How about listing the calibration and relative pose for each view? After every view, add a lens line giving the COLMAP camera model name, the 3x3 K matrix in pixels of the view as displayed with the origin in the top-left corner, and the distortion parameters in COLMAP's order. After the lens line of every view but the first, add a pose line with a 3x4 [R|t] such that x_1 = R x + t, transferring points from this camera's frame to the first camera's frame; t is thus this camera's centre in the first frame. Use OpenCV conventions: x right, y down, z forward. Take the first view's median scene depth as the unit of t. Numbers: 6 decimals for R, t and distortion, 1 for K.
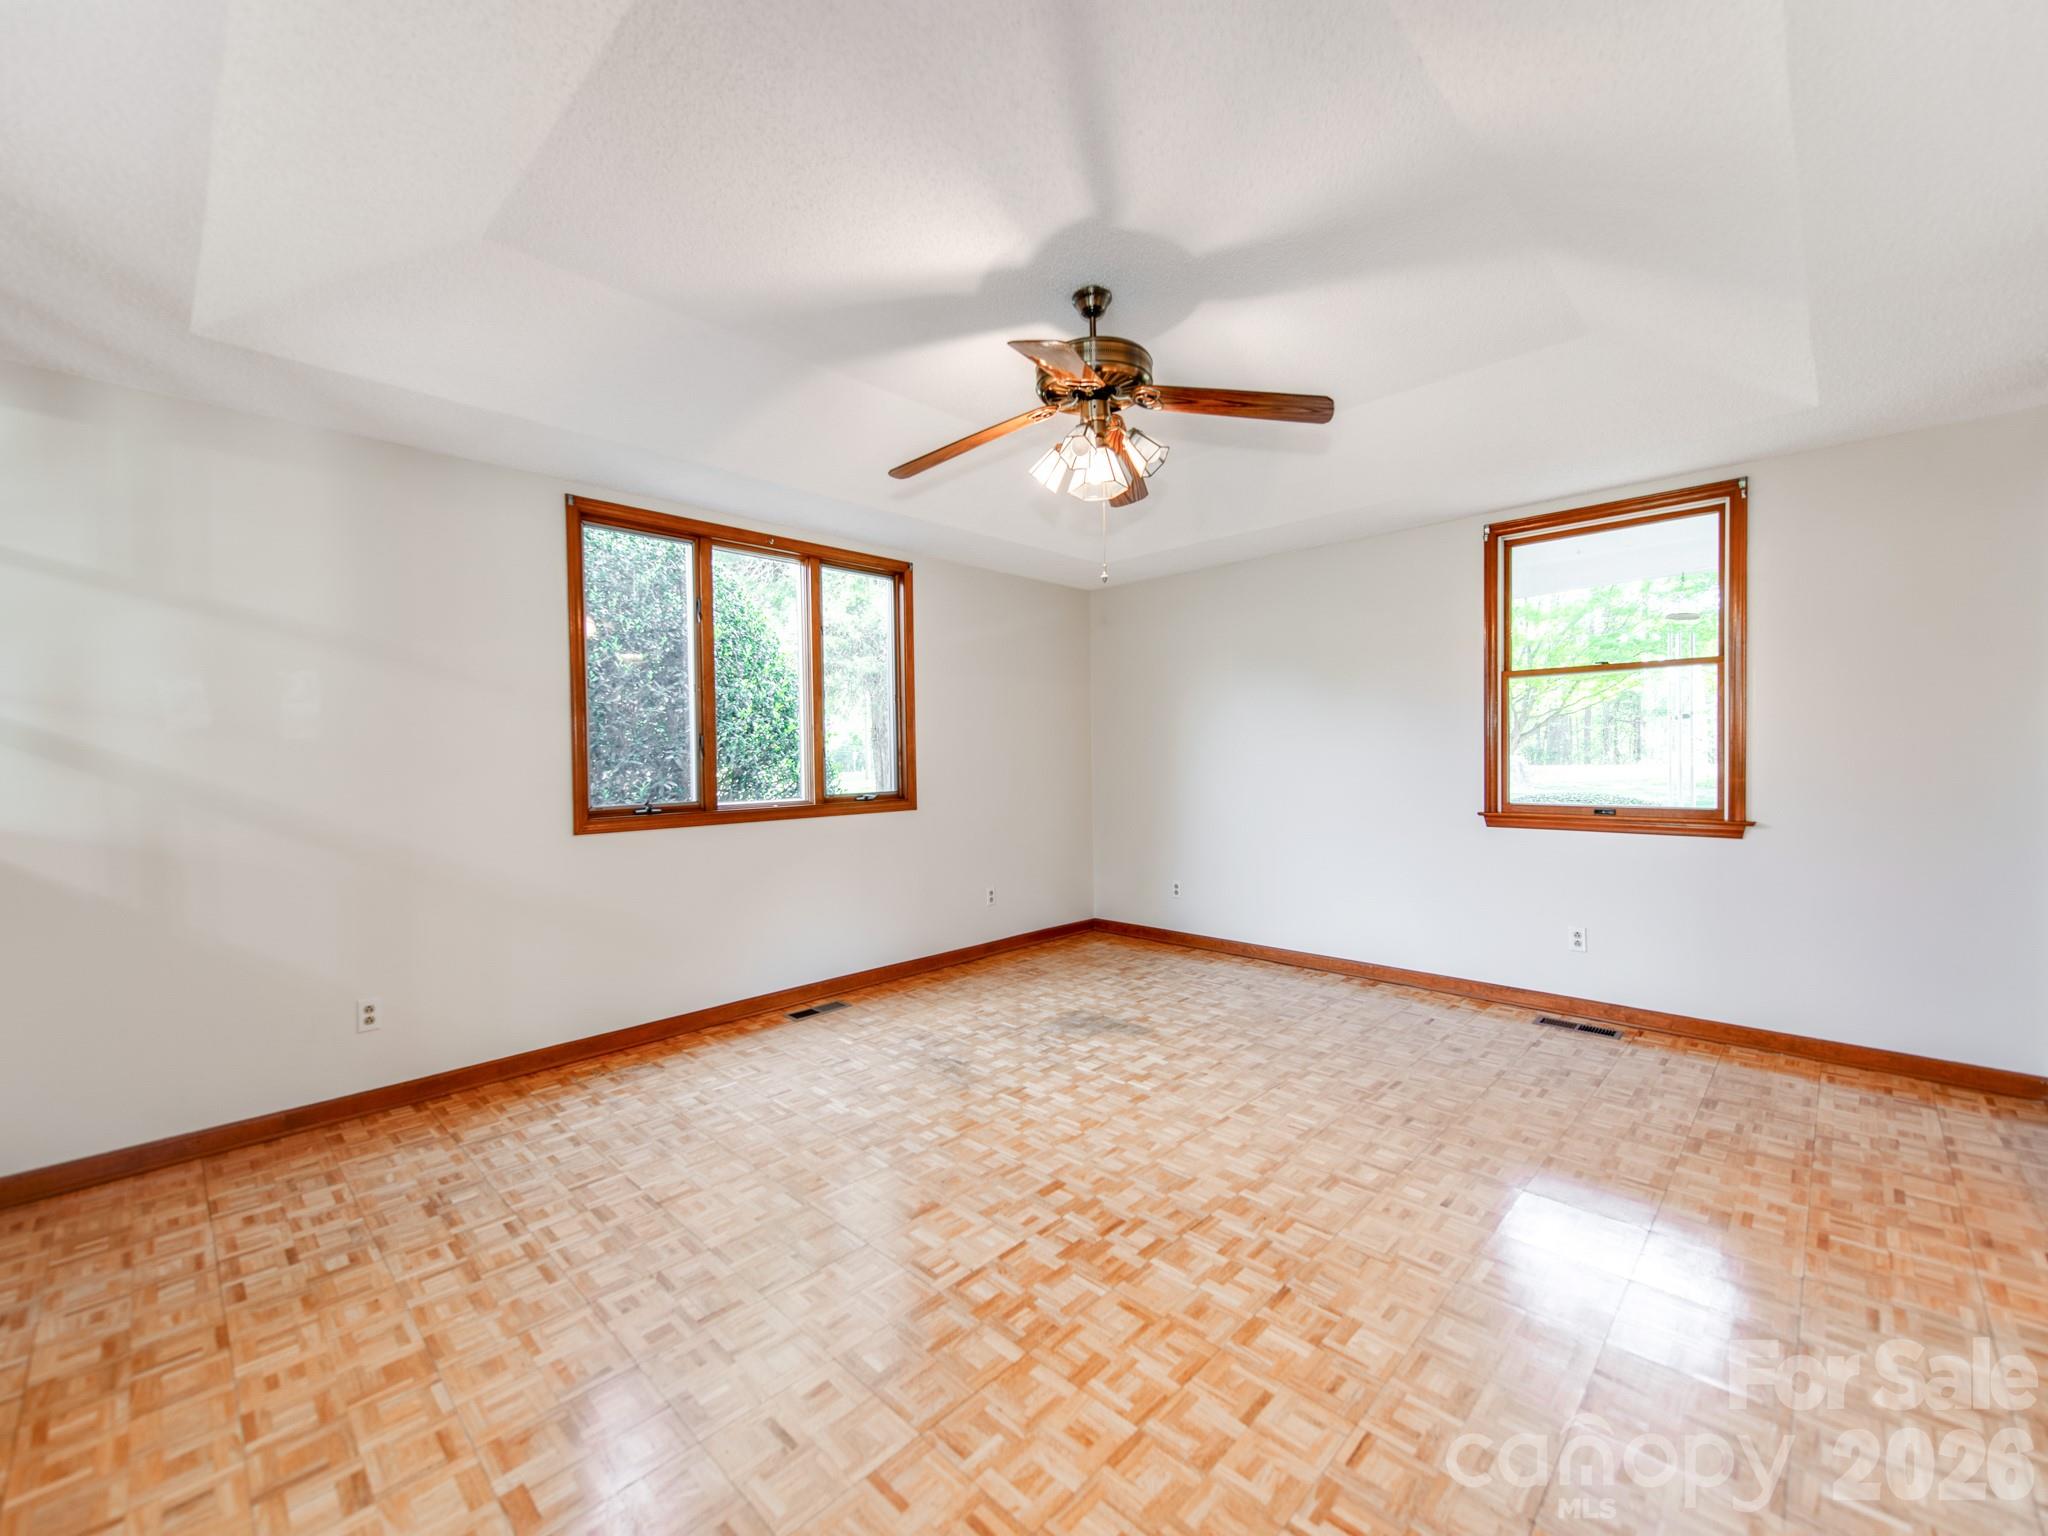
lens RADIAL K [[836.4, 0, 1024.0], [0, 836.4, 768.0], [0, 0, 1]] dist [0.024346, -0.000088]
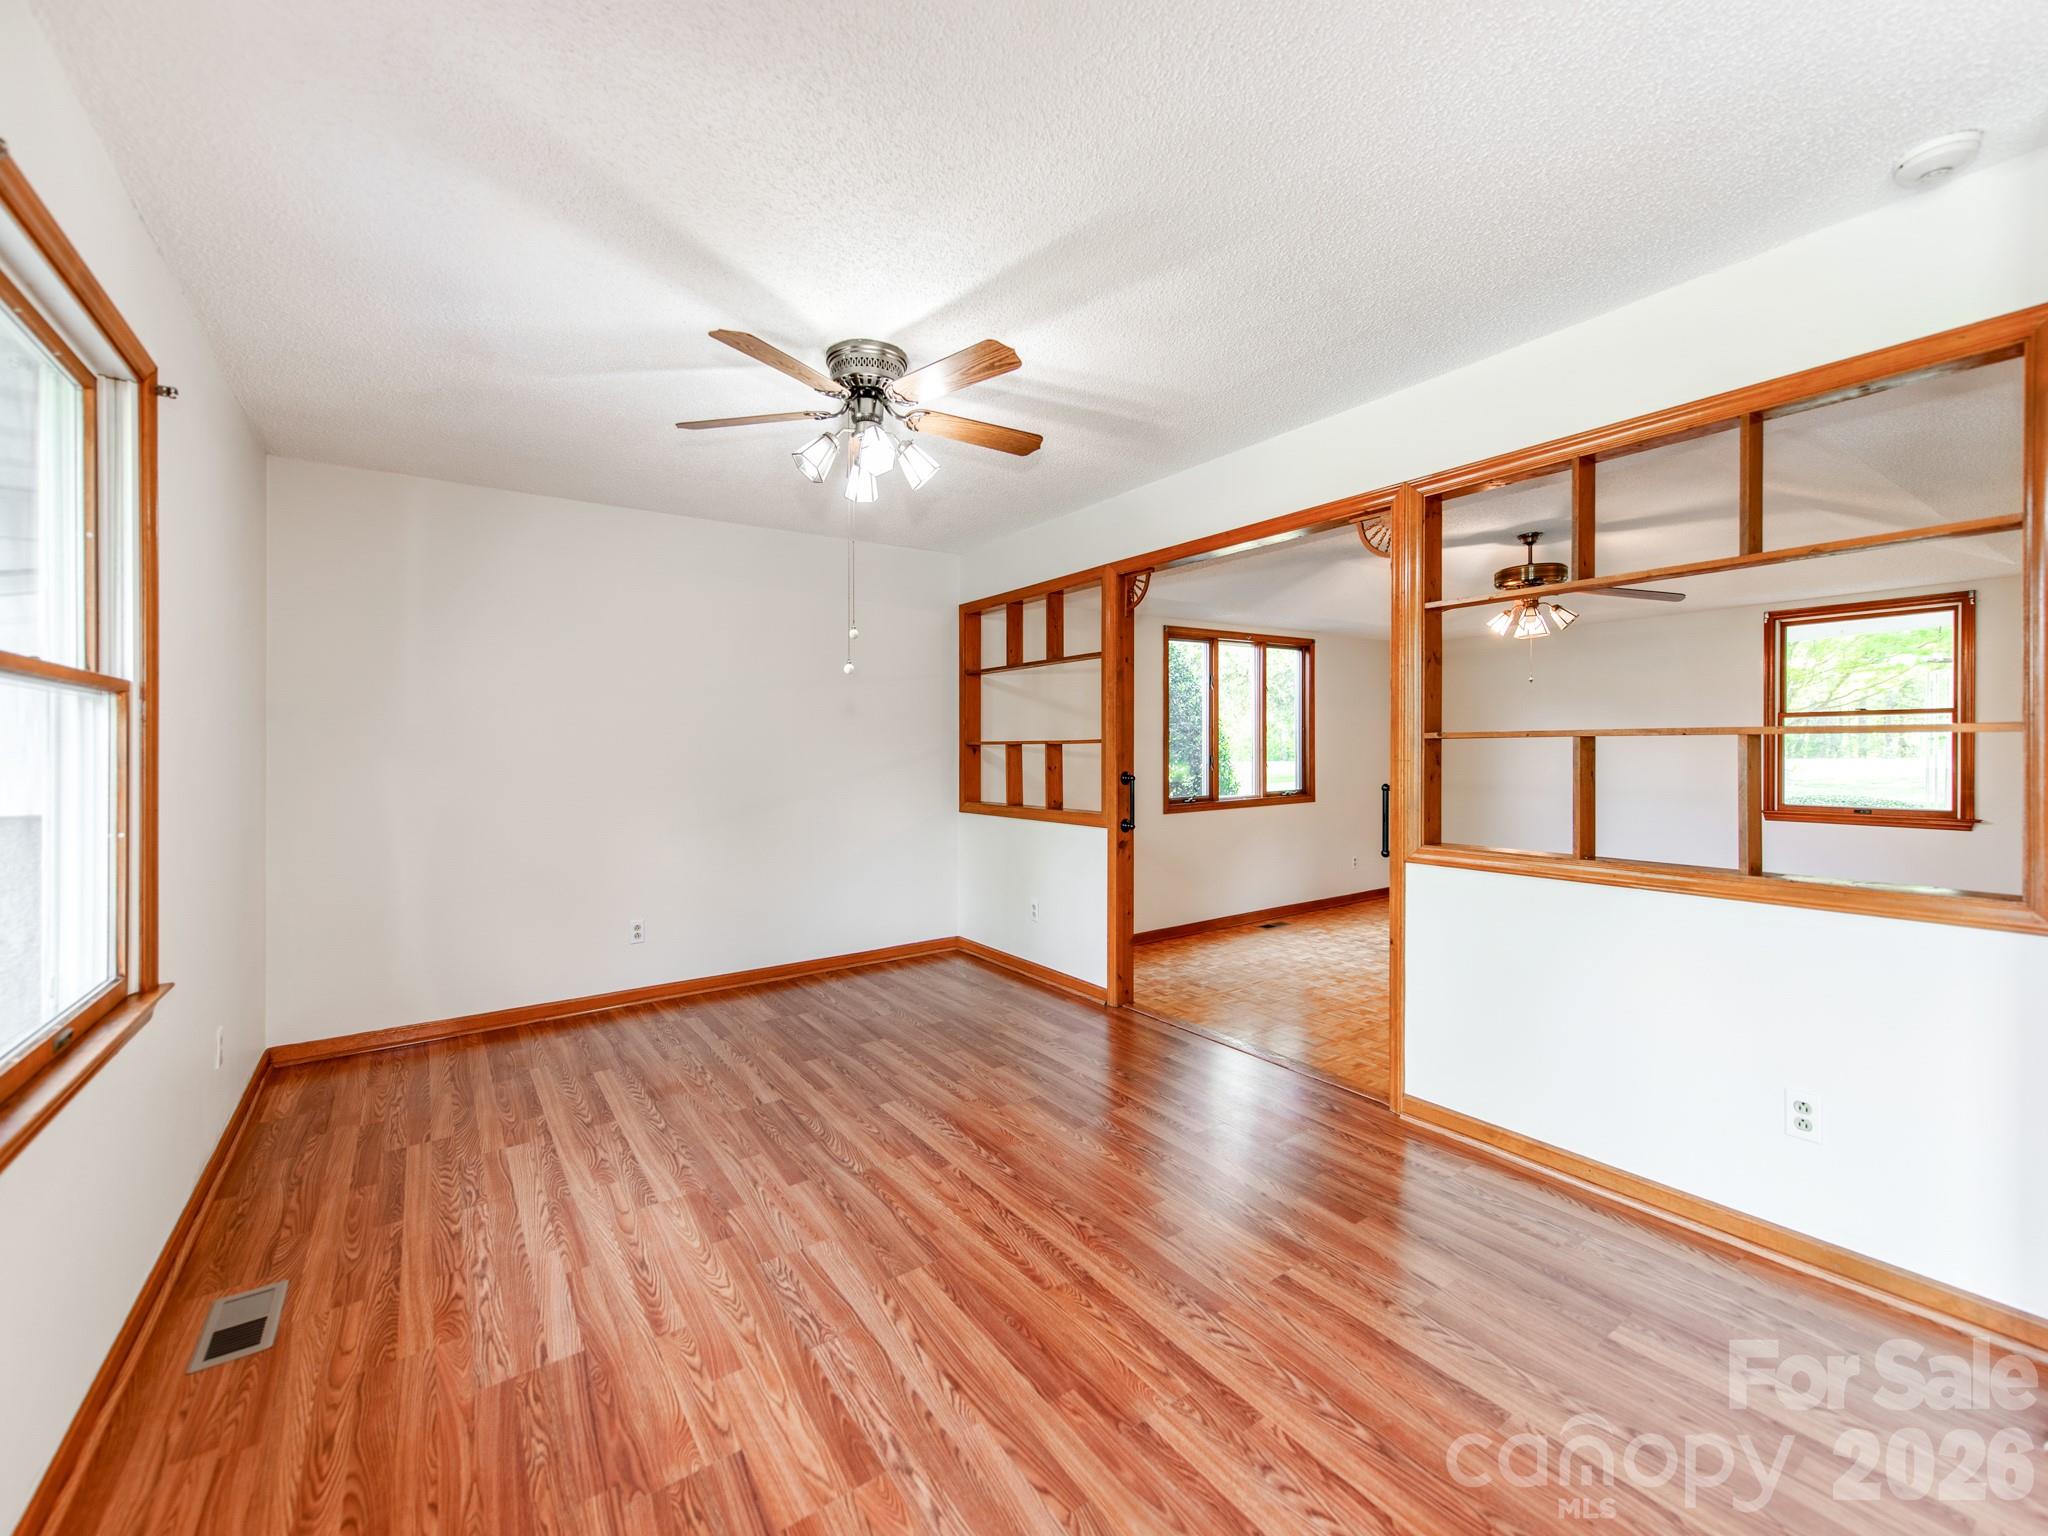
lens RADIAL K [[819.1, 0, 1011.3], [0, 819.1, 756.0], [0, 0, 1]] dist [0.016571, -0.000648]
pose [[0.977962, 0.002911, -0.208762, -0.469289], [-0.003089, 0.999995, -0.000523, -0.039914], [0.208760, 0.001156, 0.977966, -0.740678]]
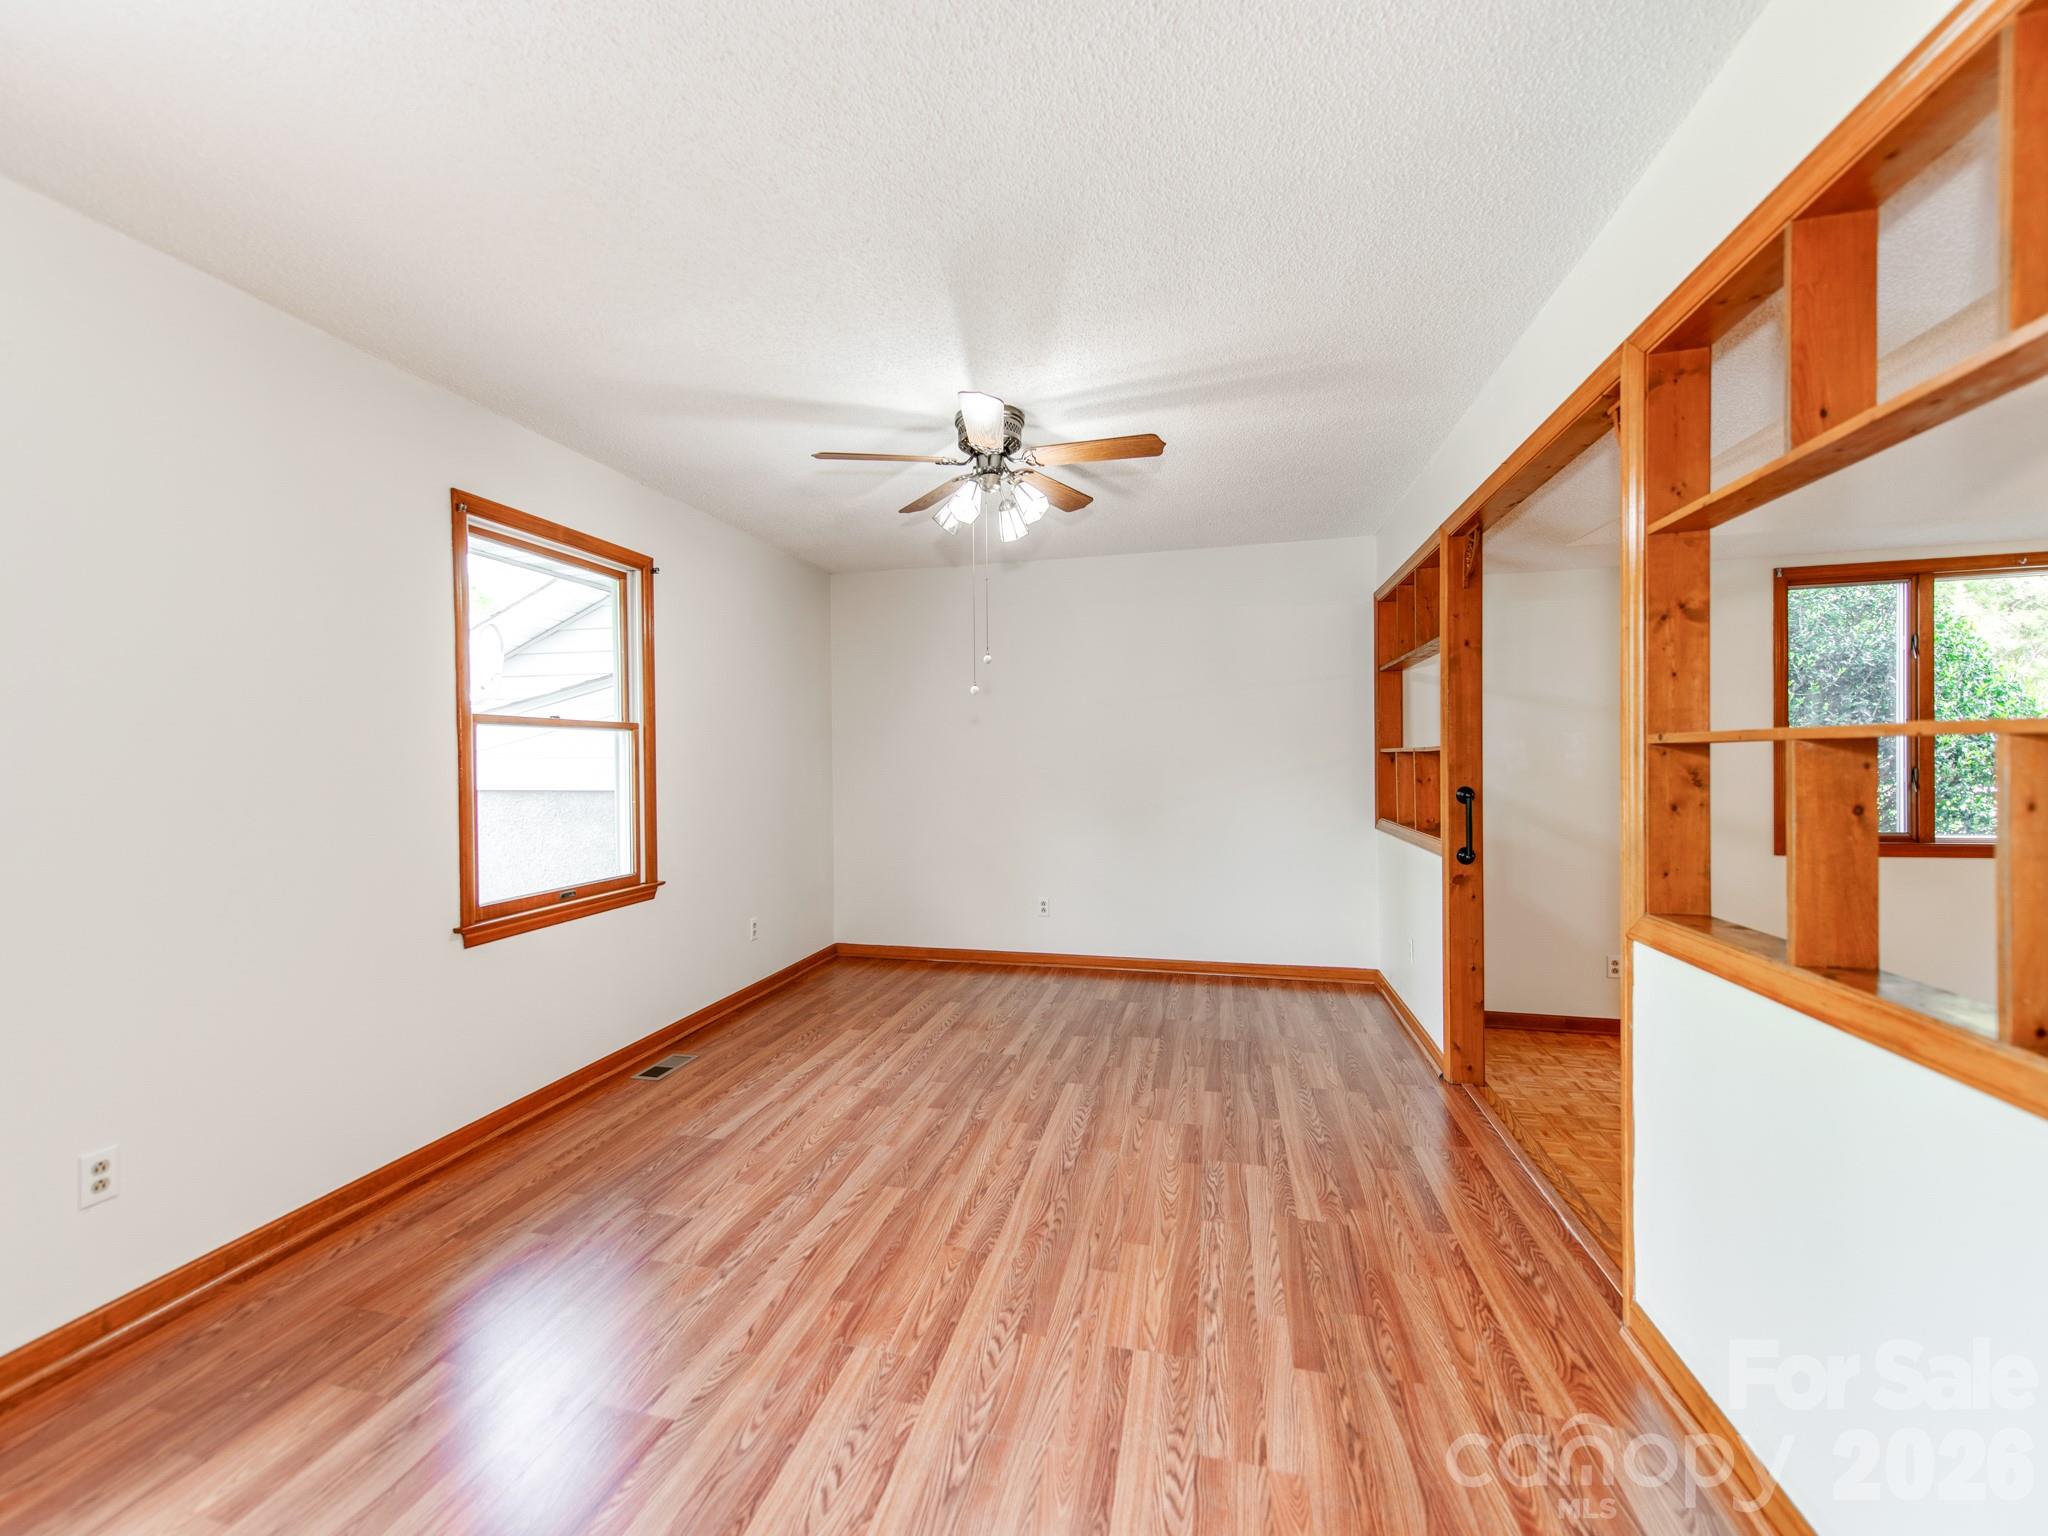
lens RADIAL K [[836.4, 0, 1024.0], [0, 836.4, 768.0], [0, 0, 1]] dist [0.024346, -0.000088]
pose [[0.506910, 0.015983, -0.861851, -0.036882], [-0.009308, 0.999871, 0.013068, -0.046905], [0.861949, 0.001398, 0.506994, -0.489929]]
